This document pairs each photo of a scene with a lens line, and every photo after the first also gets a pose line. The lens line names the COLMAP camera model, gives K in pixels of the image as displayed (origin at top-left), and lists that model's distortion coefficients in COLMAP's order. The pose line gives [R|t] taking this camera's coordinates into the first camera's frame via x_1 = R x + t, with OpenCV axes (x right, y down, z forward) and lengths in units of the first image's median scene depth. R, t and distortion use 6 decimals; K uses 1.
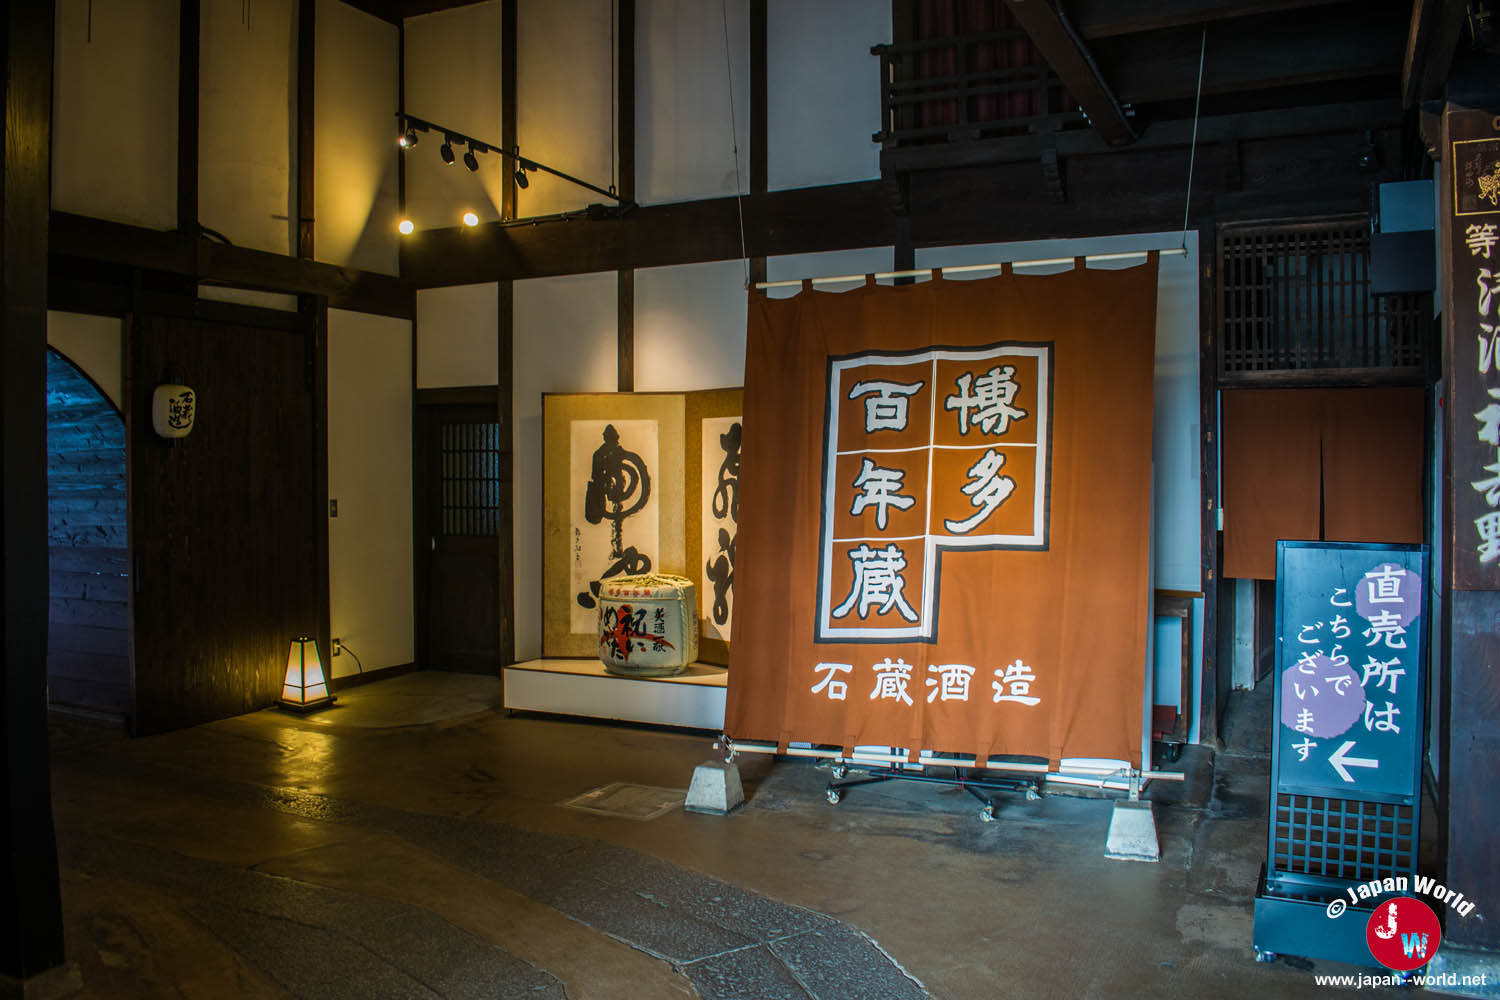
lens RADIAL K [[1200.3, 0, 750.0], [0, 1200.3, 500.0], [0, 0, 1]] dist [-0.000947, -0.000524]
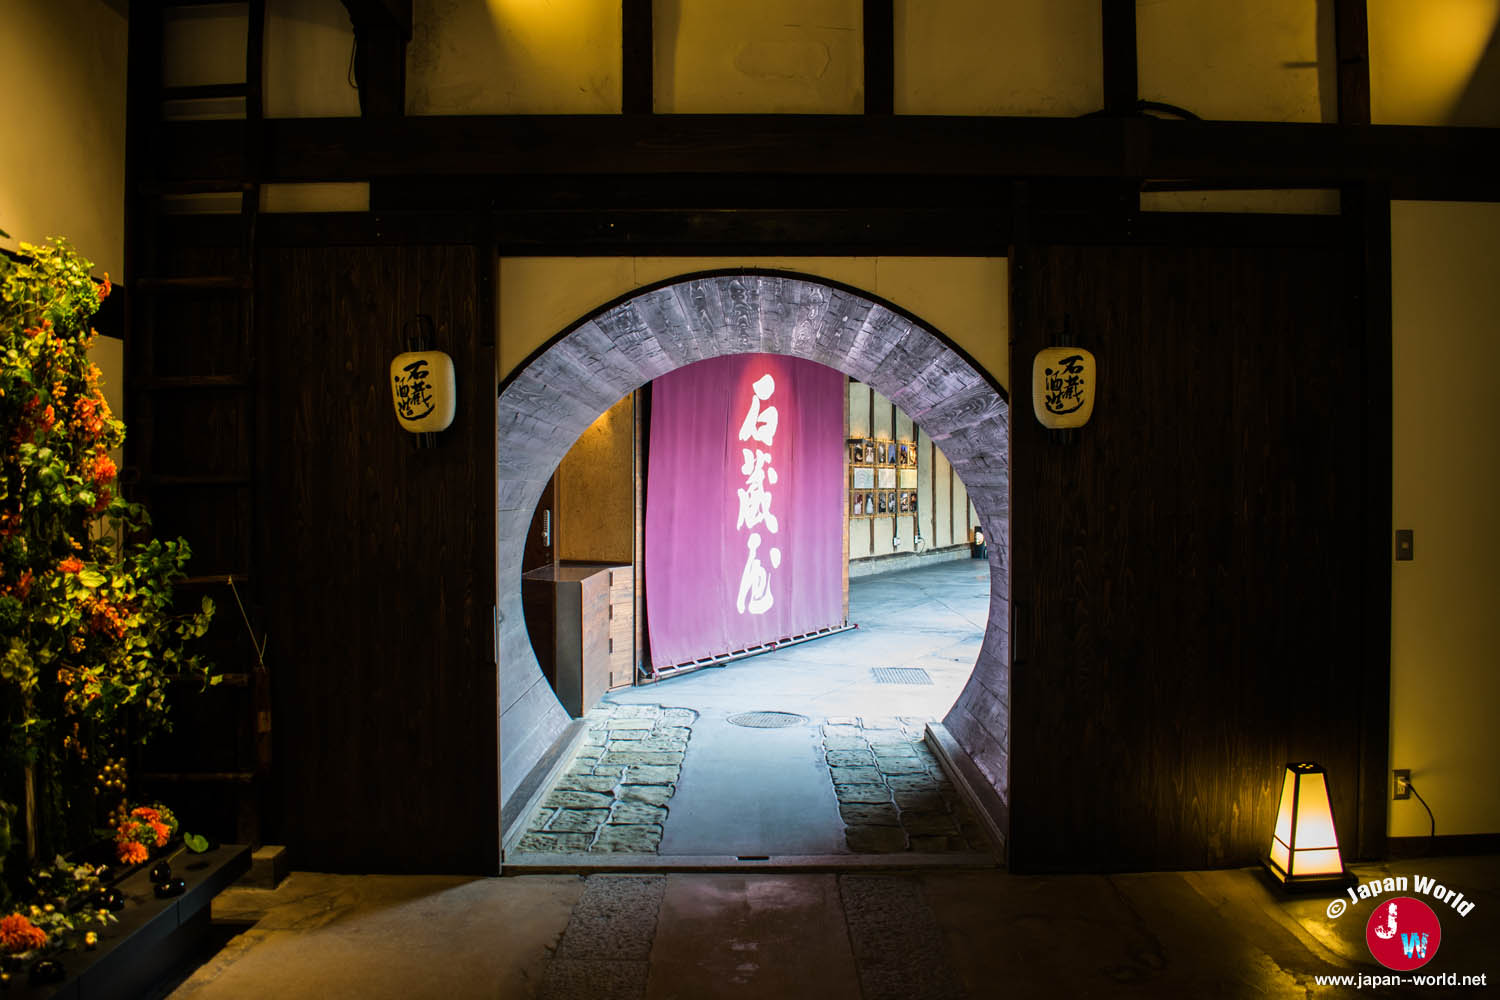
lens RADIAL K [[1294.8, 0, 750.0], [0, 1294.8, 500.0], [0, 0, 1]] dist [-0.102964, -0.004408]
pose [[0.442969, 0.017366, -0.896369, 0.059680], [-0.022118, 0.999720, 0.008438, -0.014024], [0.896264, 0.016088, 0.443229, 0.484873]]
